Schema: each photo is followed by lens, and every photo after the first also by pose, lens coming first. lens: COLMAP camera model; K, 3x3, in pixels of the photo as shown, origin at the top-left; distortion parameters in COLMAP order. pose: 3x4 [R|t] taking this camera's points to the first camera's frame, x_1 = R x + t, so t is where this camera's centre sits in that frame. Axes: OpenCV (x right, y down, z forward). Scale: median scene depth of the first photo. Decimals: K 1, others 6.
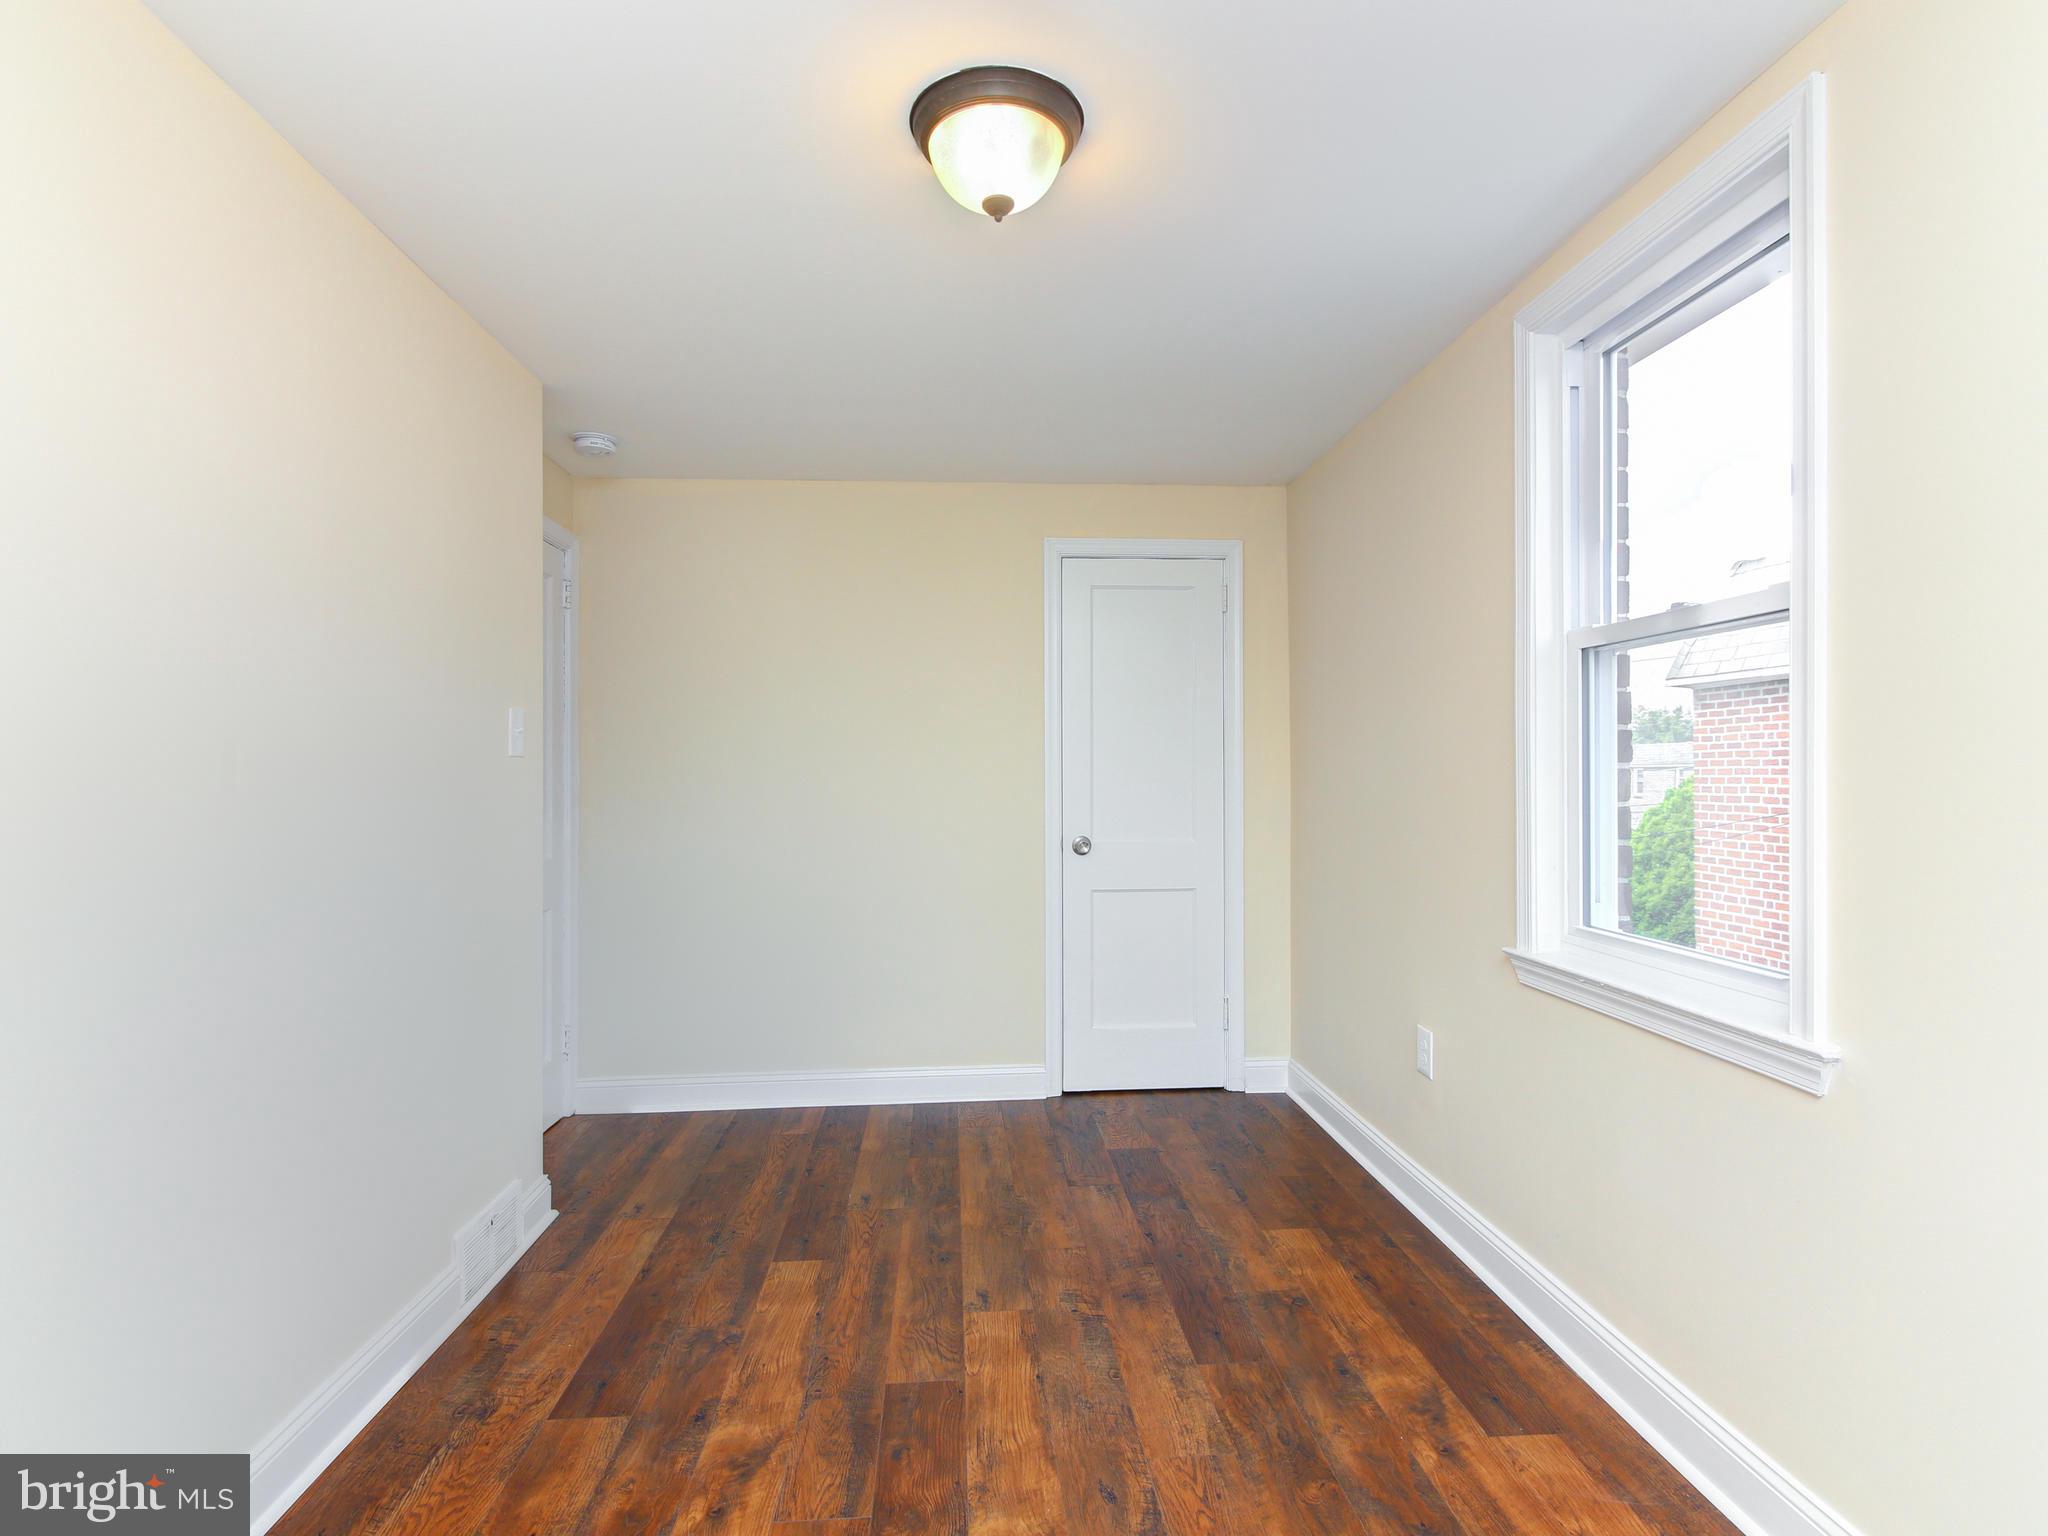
lens RADIAL K [[1073.0, 0, 1014.4], [0, 1073.0, 768.7], [0, 0, 1]] dist [0.005905, 0.000718]
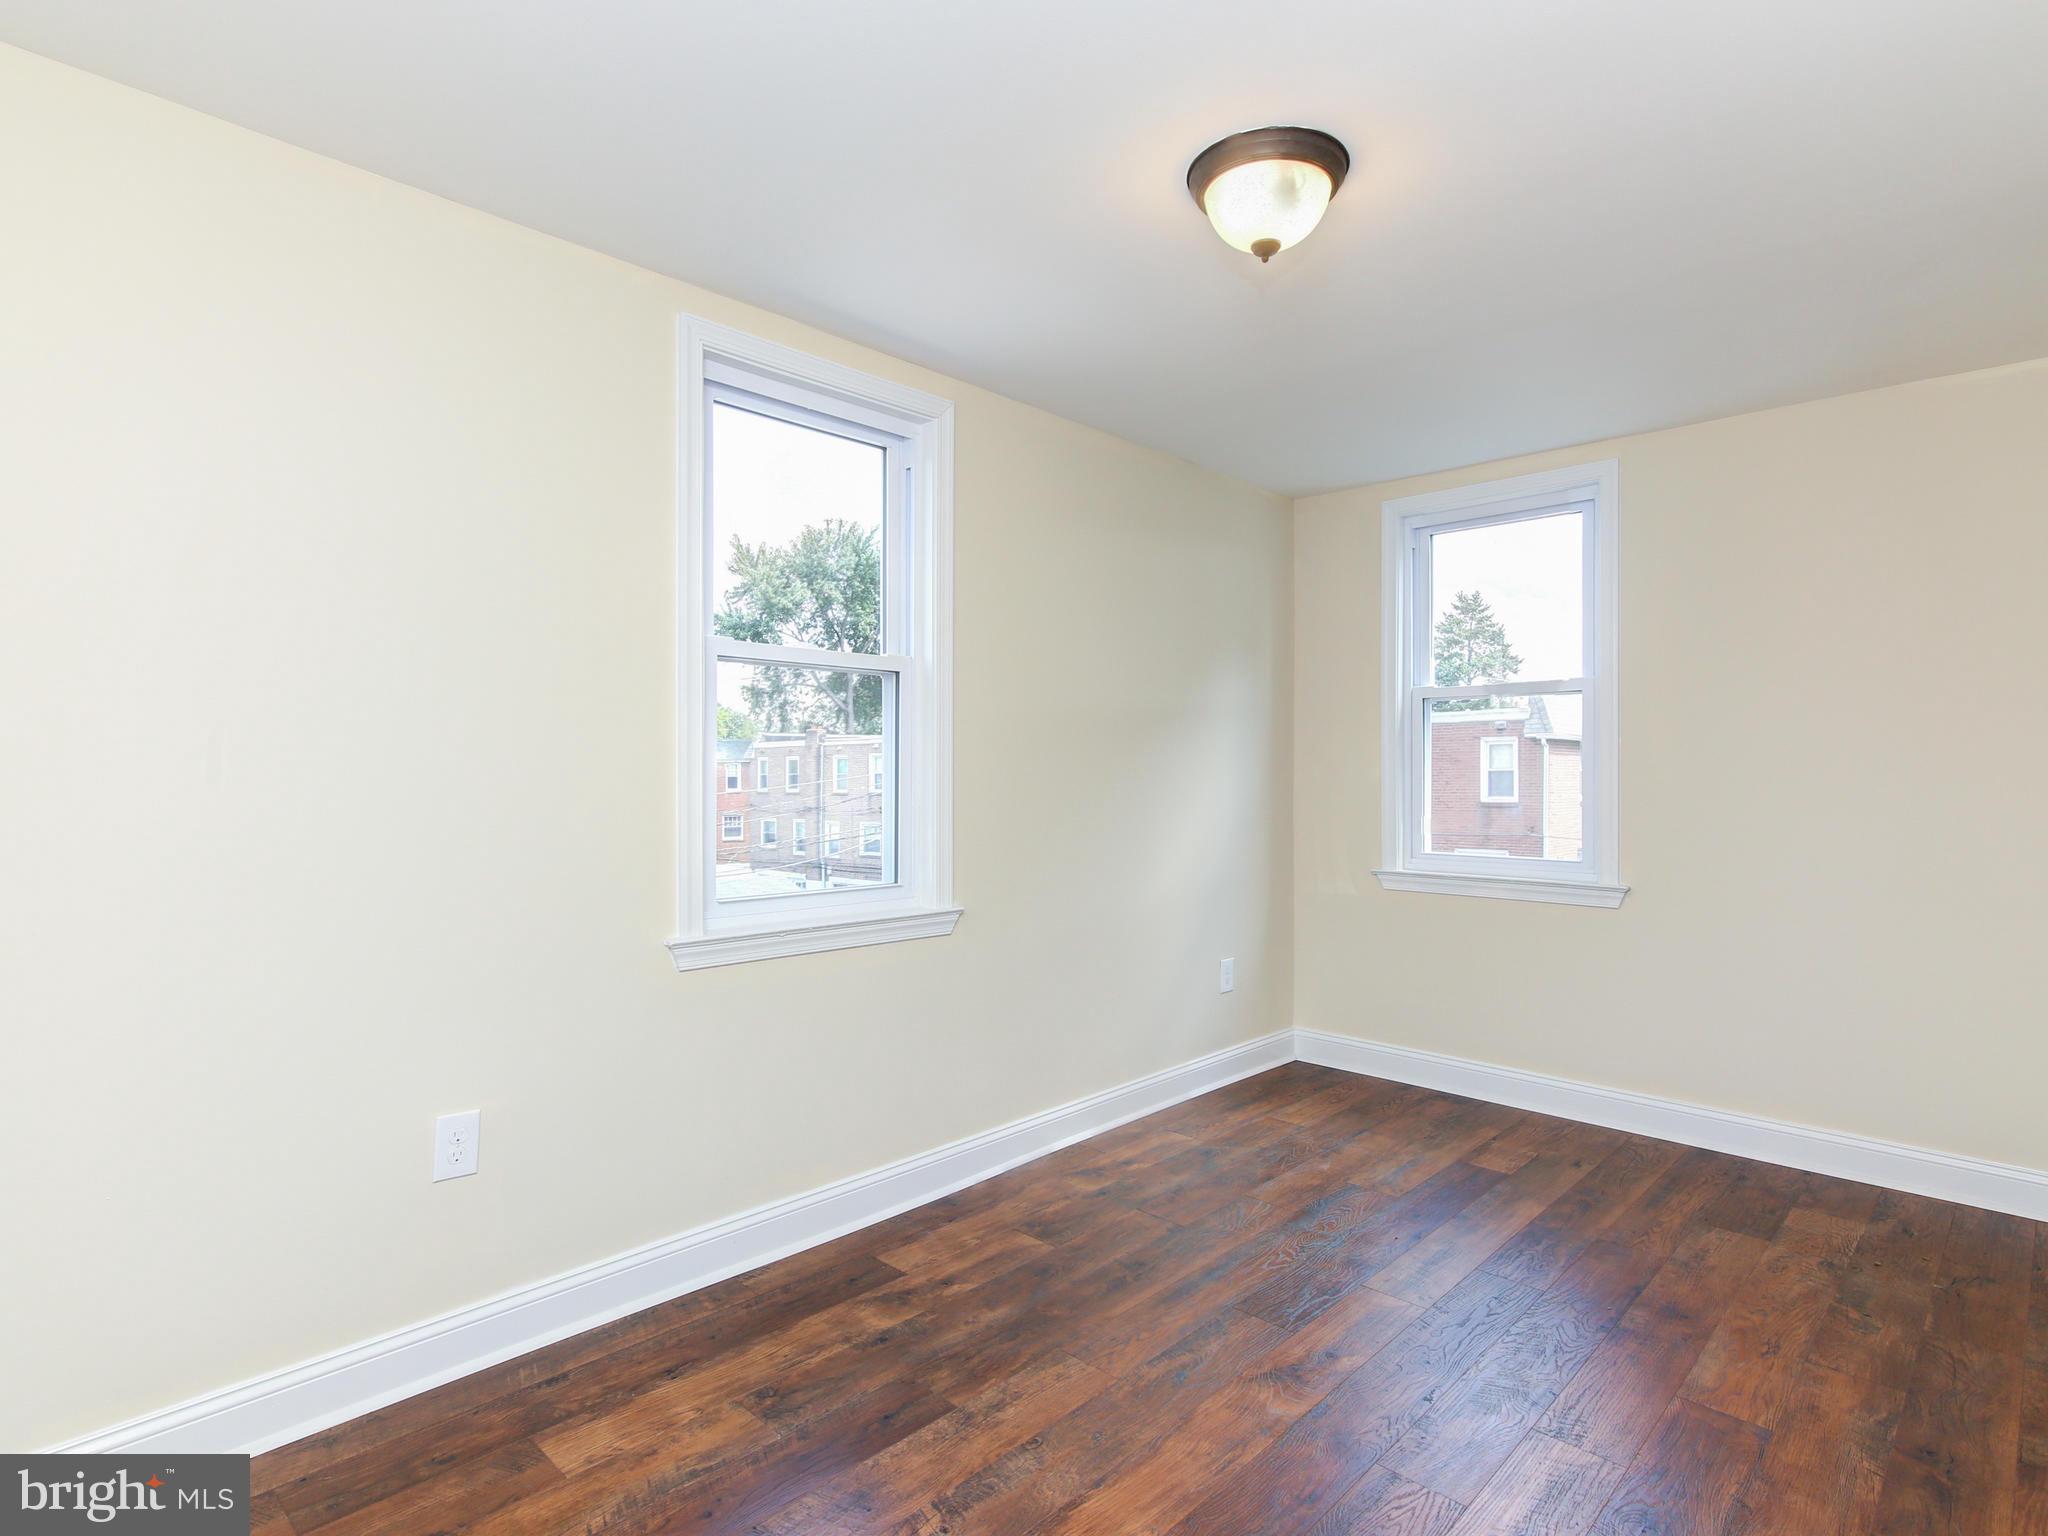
lens RADIAL K [[1073.0, 0, 1030.3], [0, 1073.0, 769.3], [0, 0, 1]] dist [0.005905, 0.000718]
pose [[-0.684034, 0.002443, 0.729446, -0.551339], [-0.005279, 0.999952, -0.008299, 0.017096], [-0.729431, -0.009528, -0.683988, 1.612910]]
